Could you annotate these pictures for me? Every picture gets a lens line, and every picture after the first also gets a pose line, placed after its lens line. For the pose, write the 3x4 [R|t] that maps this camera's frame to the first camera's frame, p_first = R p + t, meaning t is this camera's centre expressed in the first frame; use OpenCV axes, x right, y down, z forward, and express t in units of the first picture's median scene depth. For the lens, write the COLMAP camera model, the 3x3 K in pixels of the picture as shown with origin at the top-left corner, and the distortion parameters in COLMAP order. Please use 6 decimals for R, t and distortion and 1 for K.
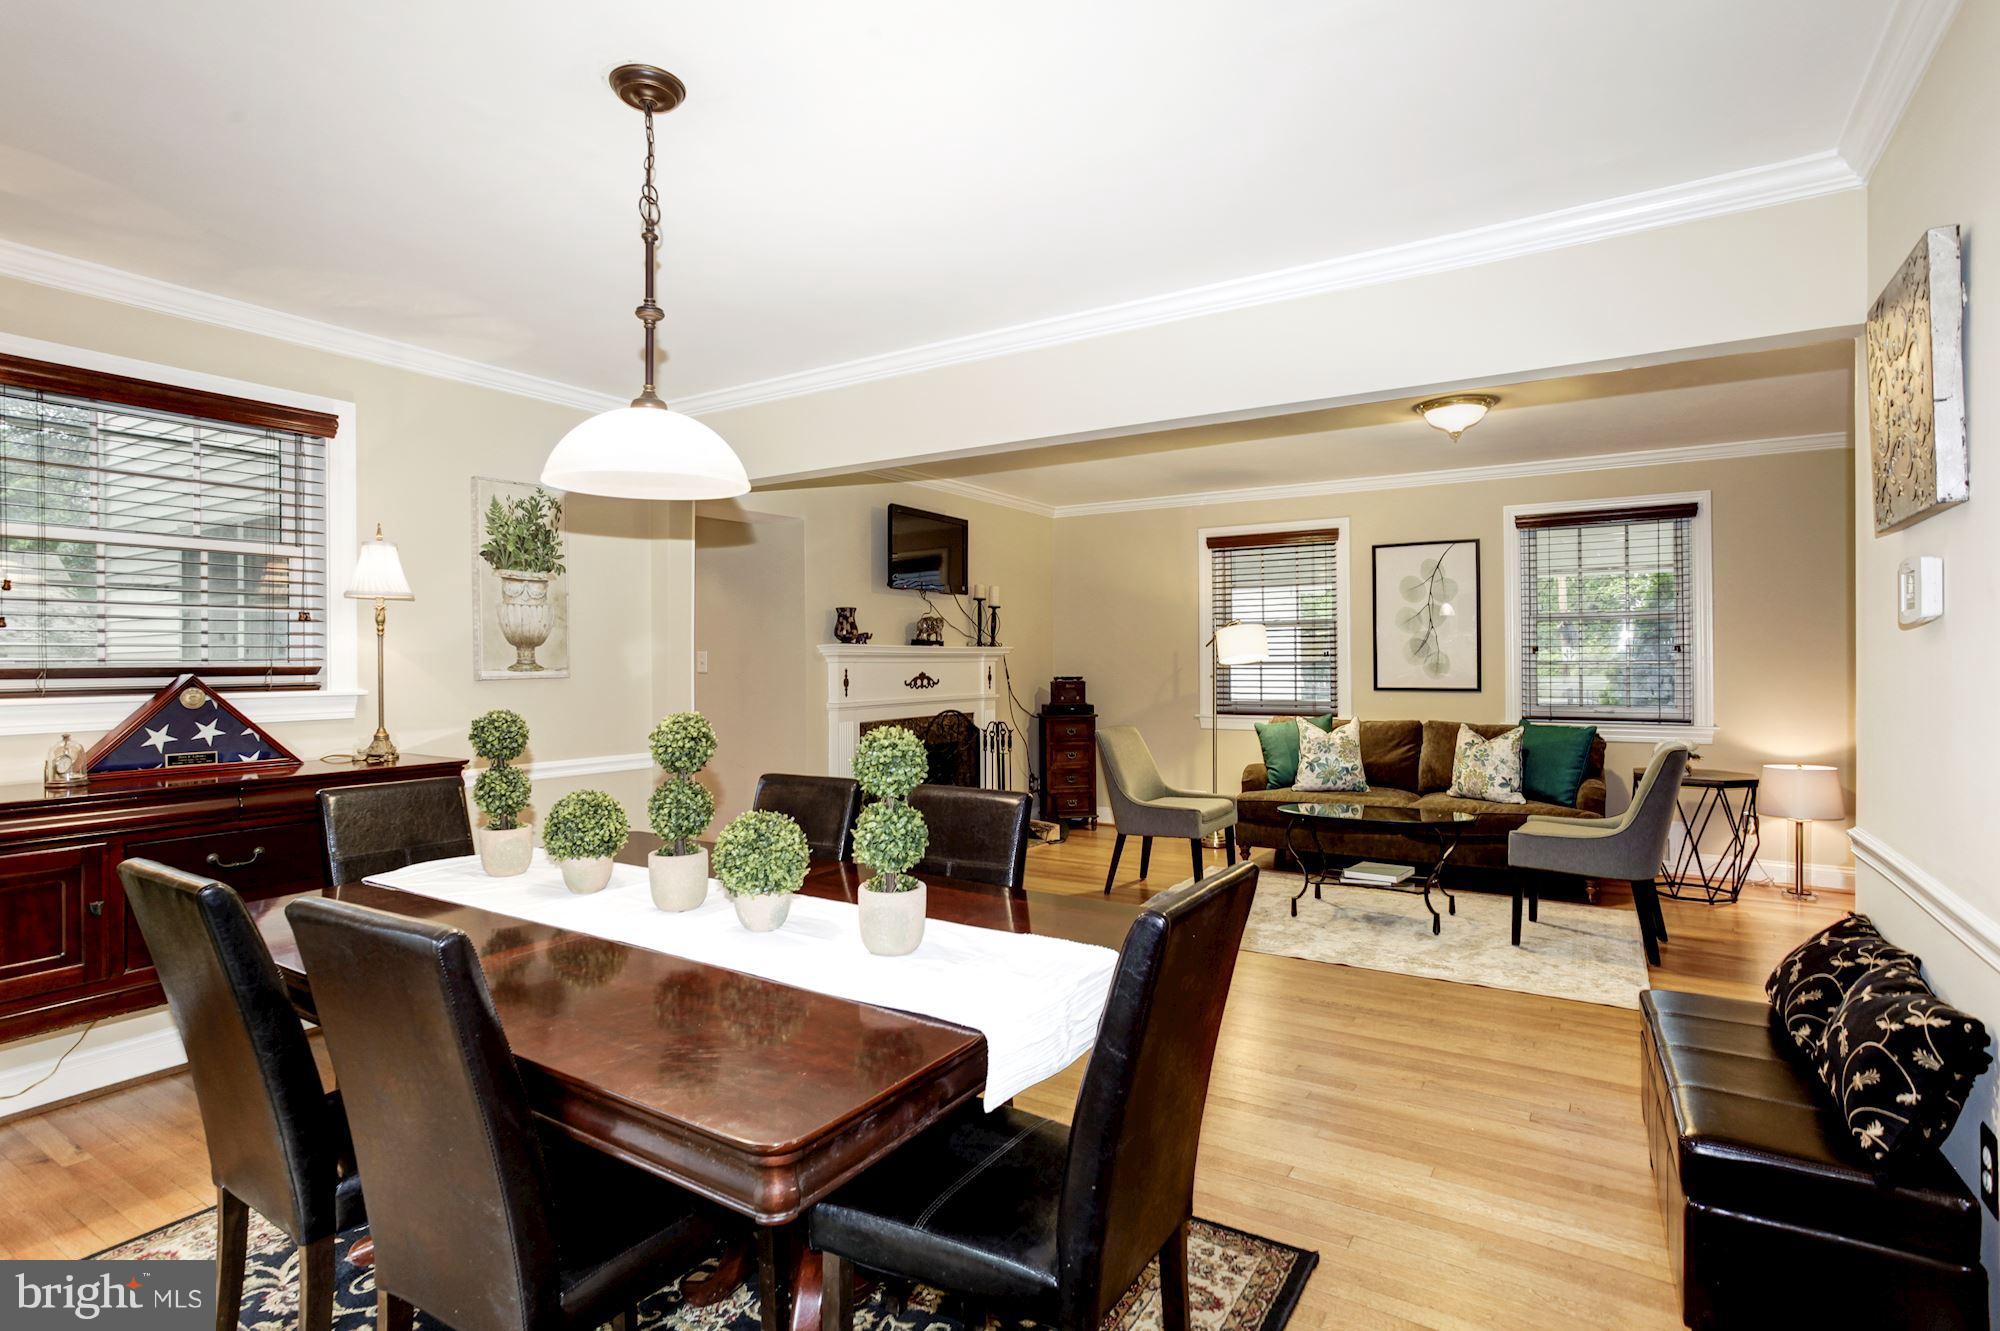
lens RADIAL K [[999.0, 0, 1015.0], [0, 999.0, 666.0], [0, 0, 1]] dist [-0.027583, 0.014867]
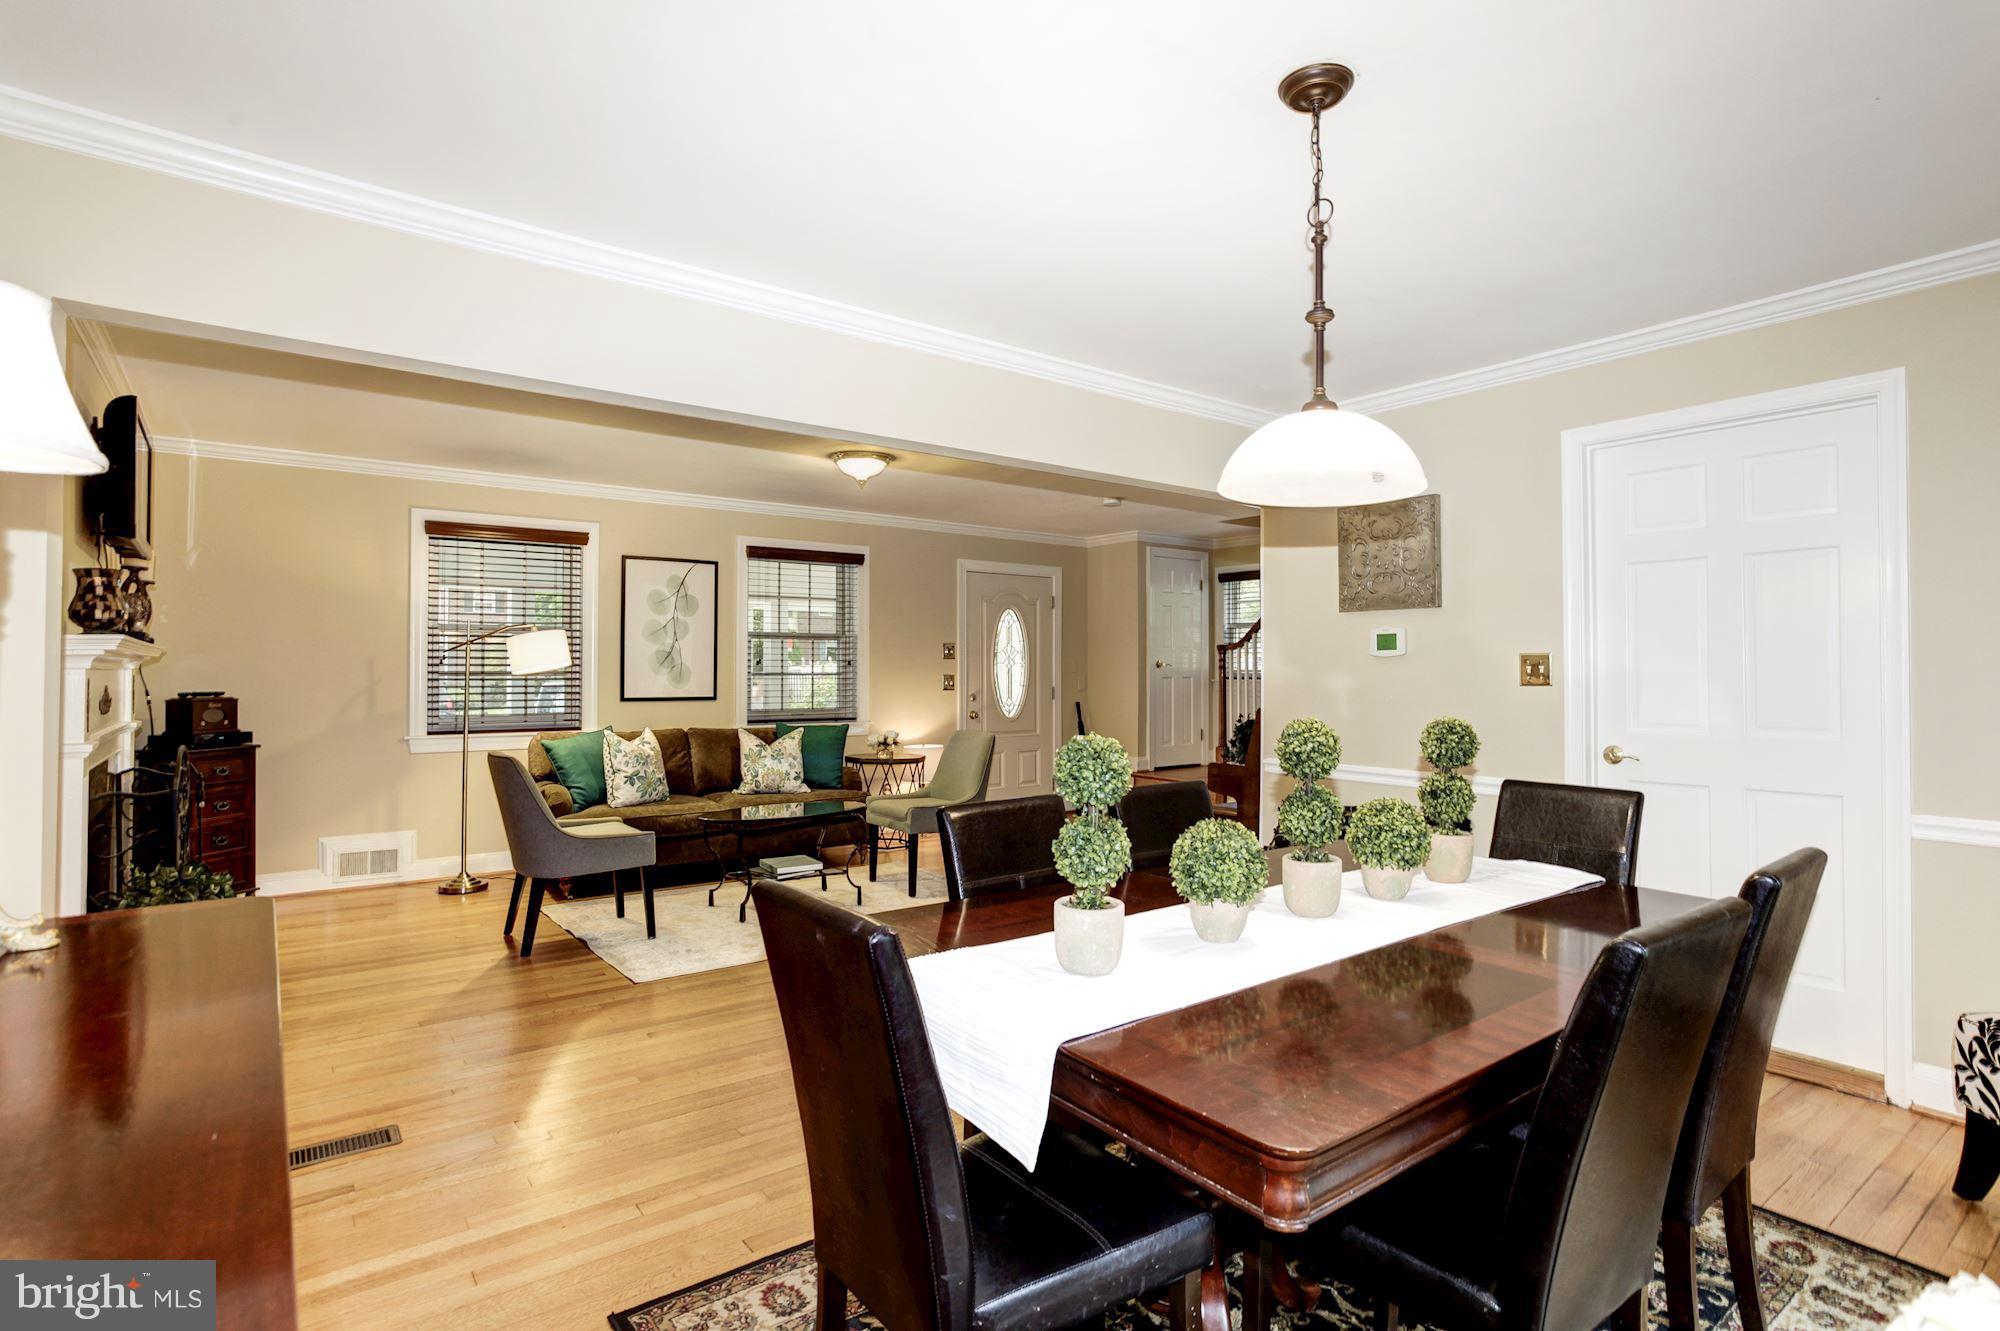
lens RADIAL K [[999.0, 0, 989.6], [0, 999.0, 686.0], [0, 0, 1]] dist [-0.027583, 0.014867]
pose [[0.358073, -0.006530, 0.933671, -0.446945], [0.000216, 0.999976, 0.006911, 0.002486], [-0.933694, -0.002273, 0.358066, 0.310271]]
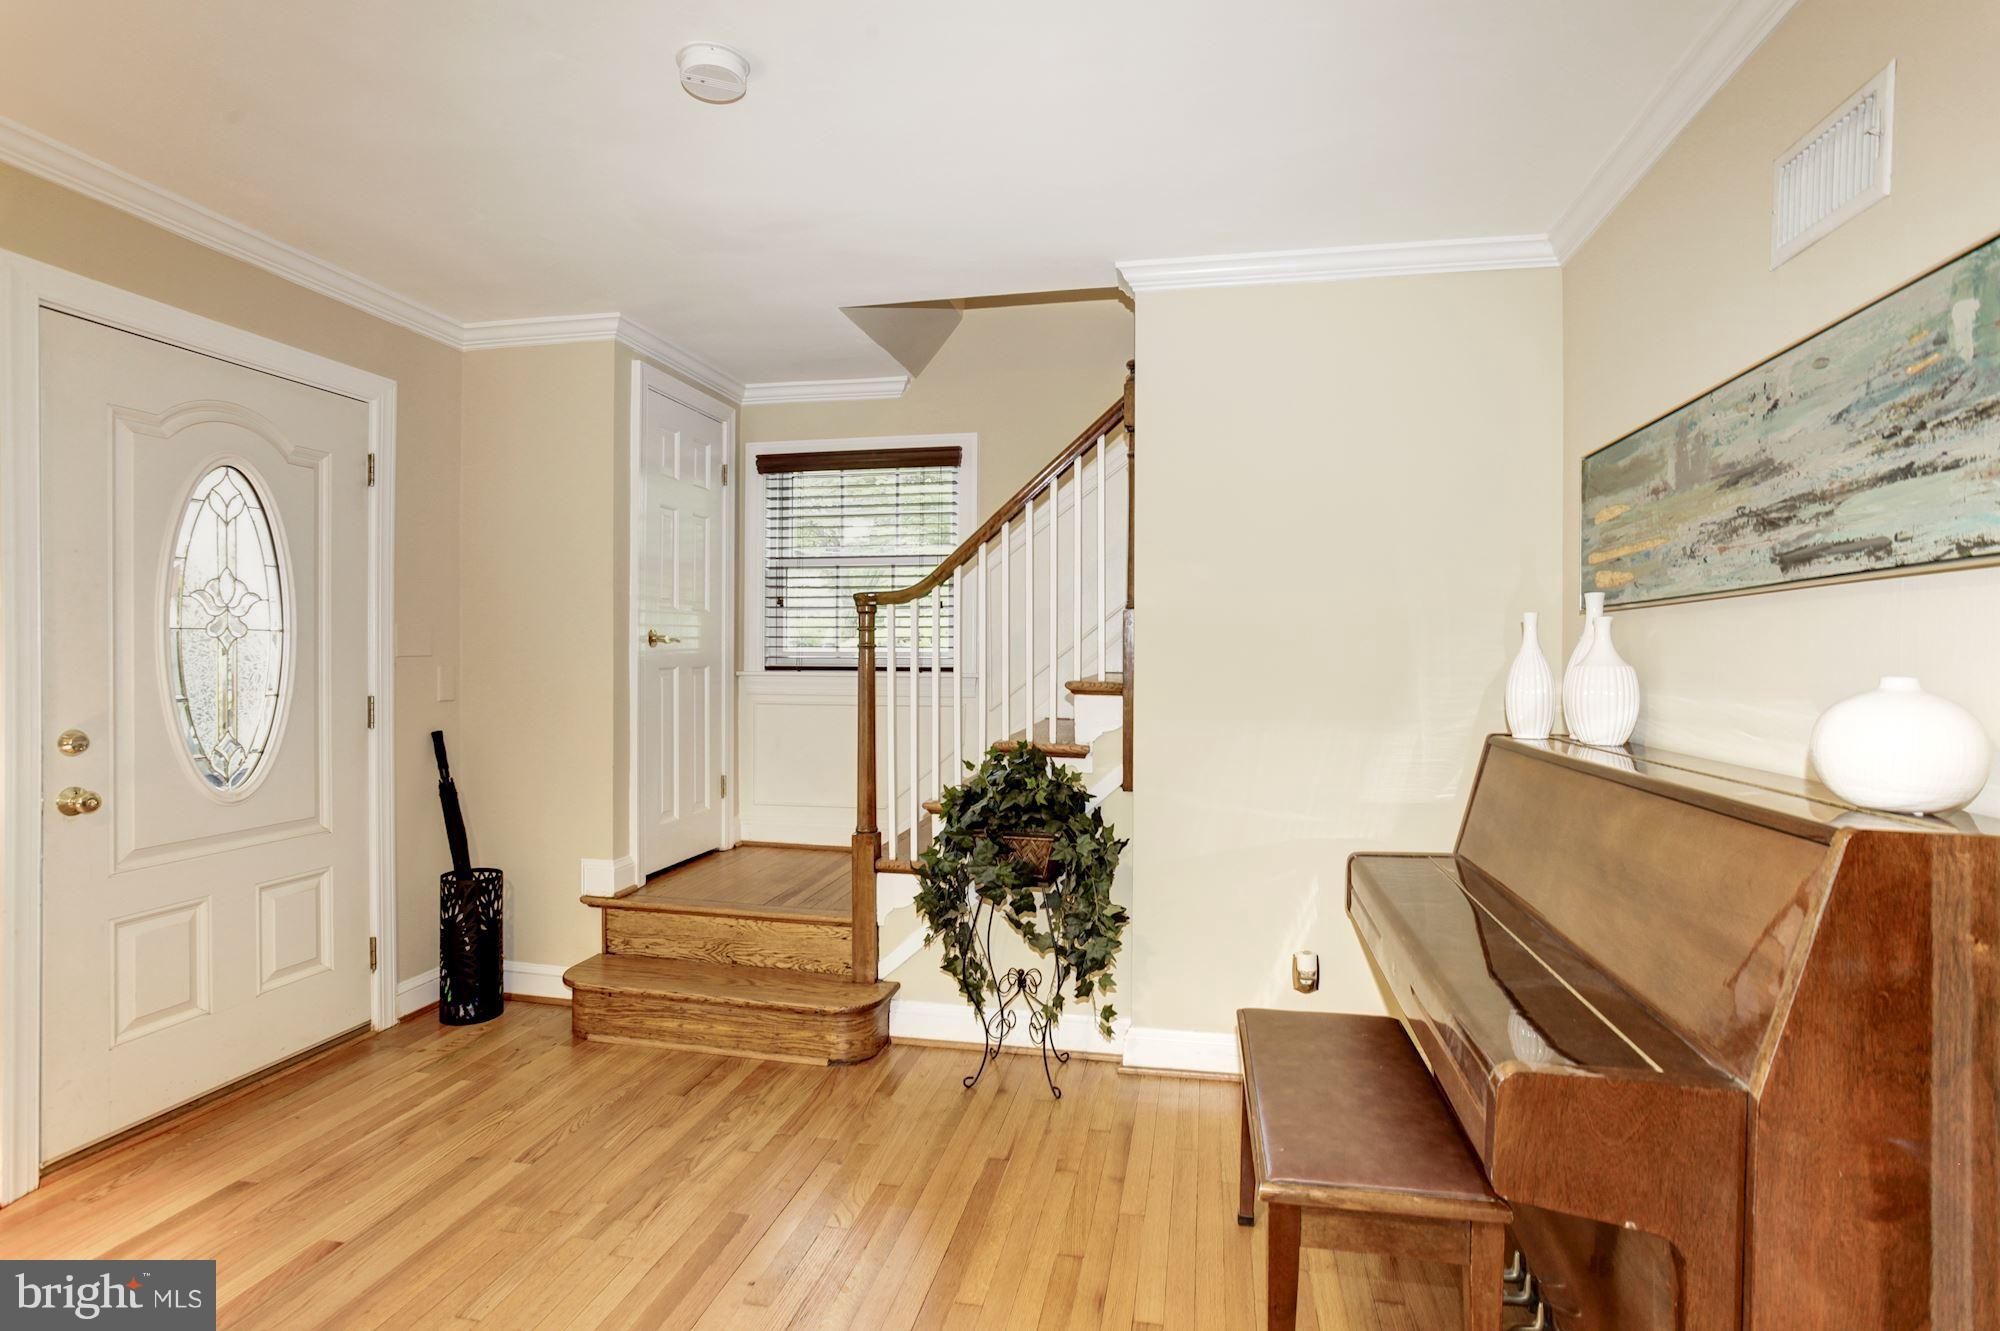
lens RADIAL K [[999.0, 0, 999.5], [0, 999.0, 656.7], [0, 0, 1]] dist [-0.027583, 0.014867]
pose [[-0.340667, 0.003586, 0.940177, 0.272806], [0.002806, 0.999992, -0.002797, -0.004628], [-0.940180, 0.001685, -0.340675, 0.587621]]
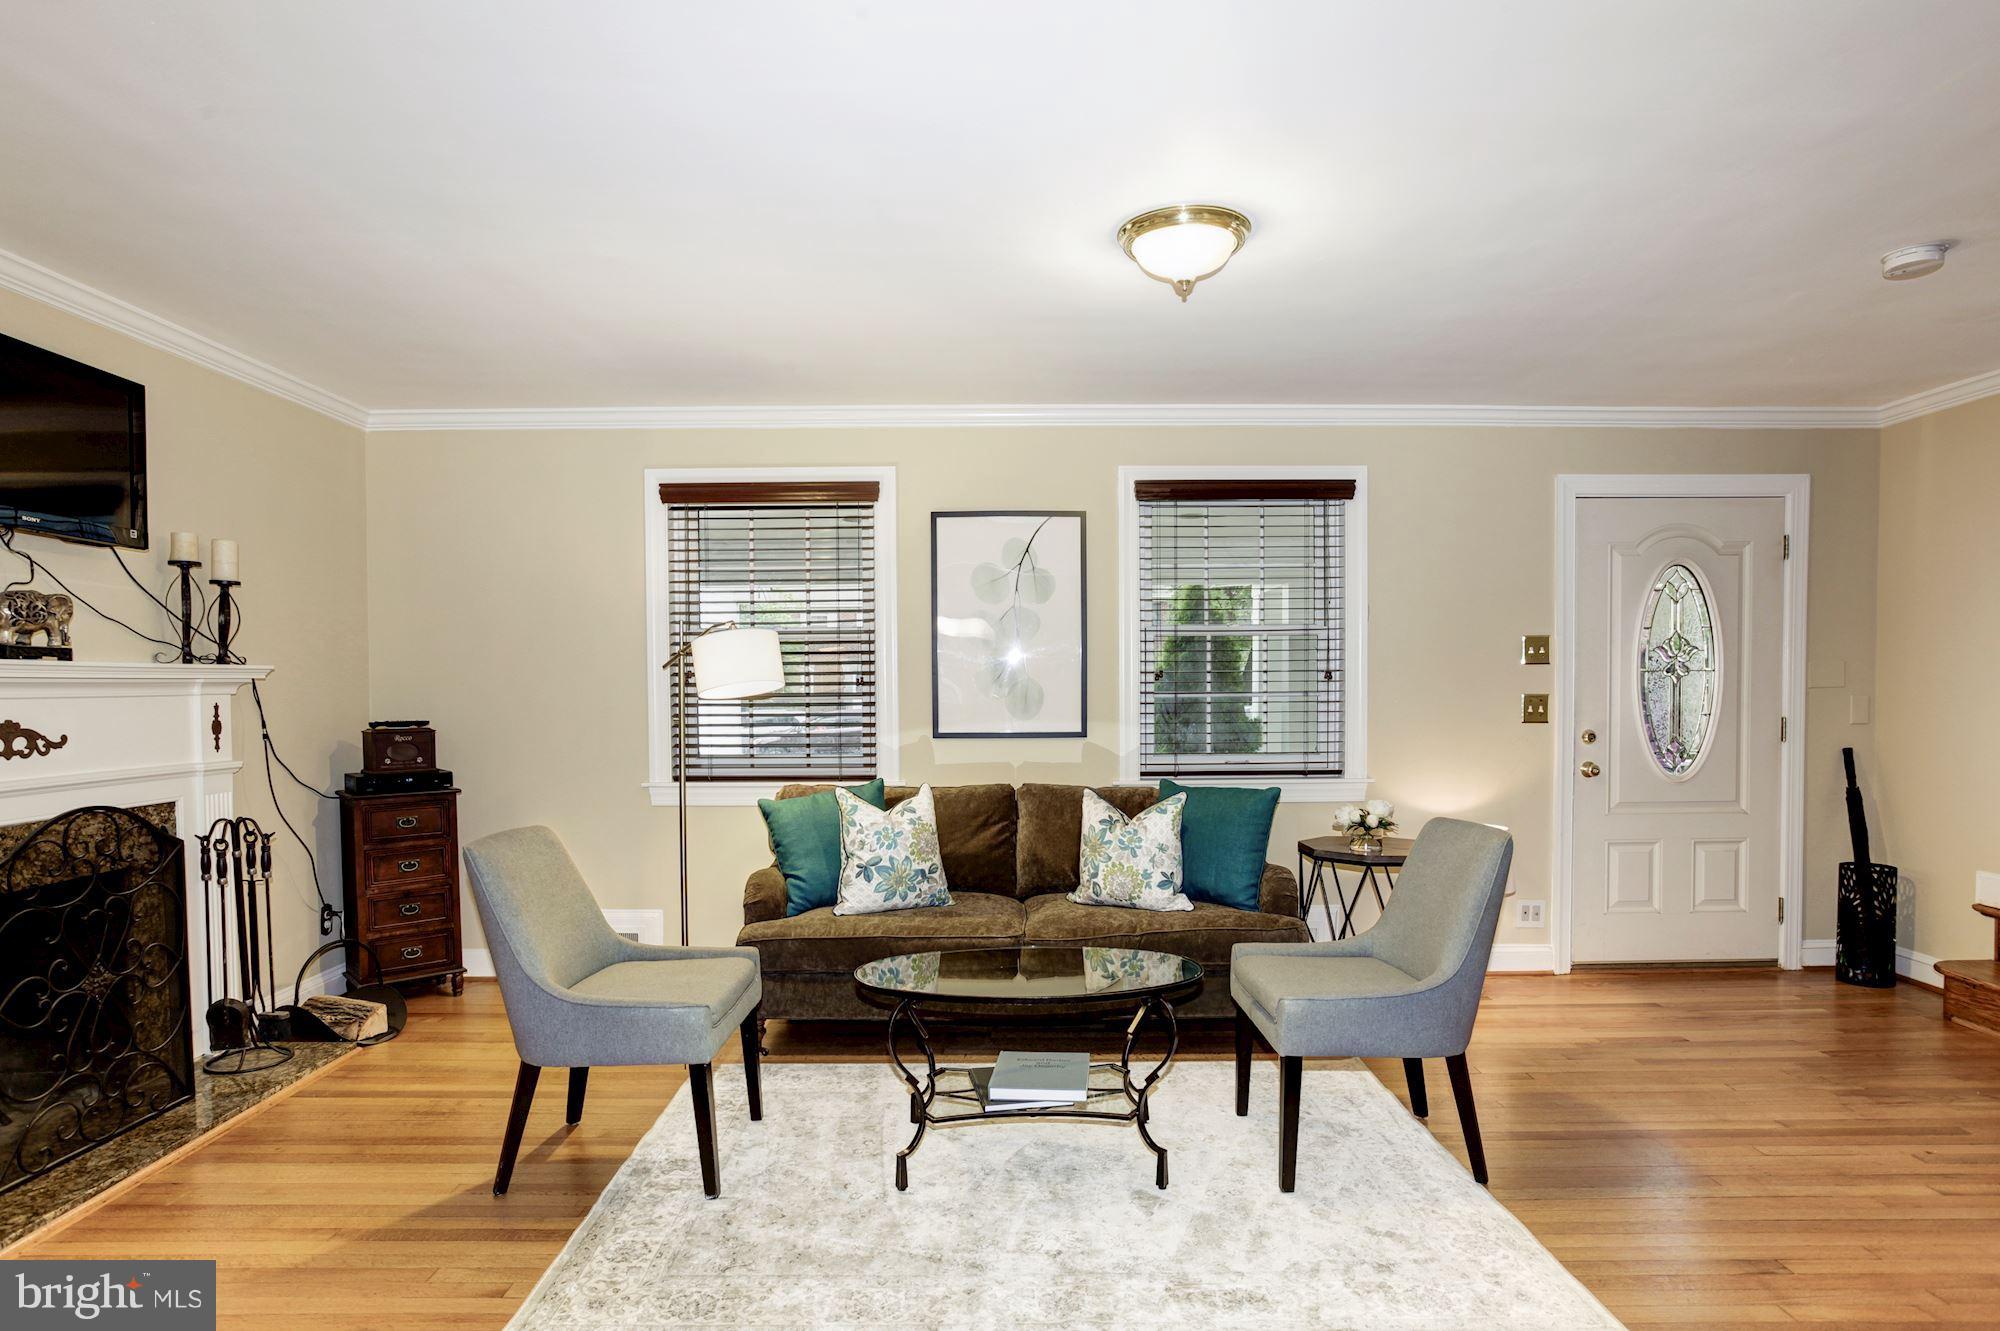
lens RADIAL K [[1064.5, 0, 1000.8], [0, 1064.5, 726.3], [0, 0, 1]] dist [-0.038717, 0.009227]
pose [[0.845690, -0.017566, 0.533386, 0.029138], [0.002597, 0.999582, 0.028801, -0.002853], [-0.533669, -0.022972, 0.845381, 0.402318]]
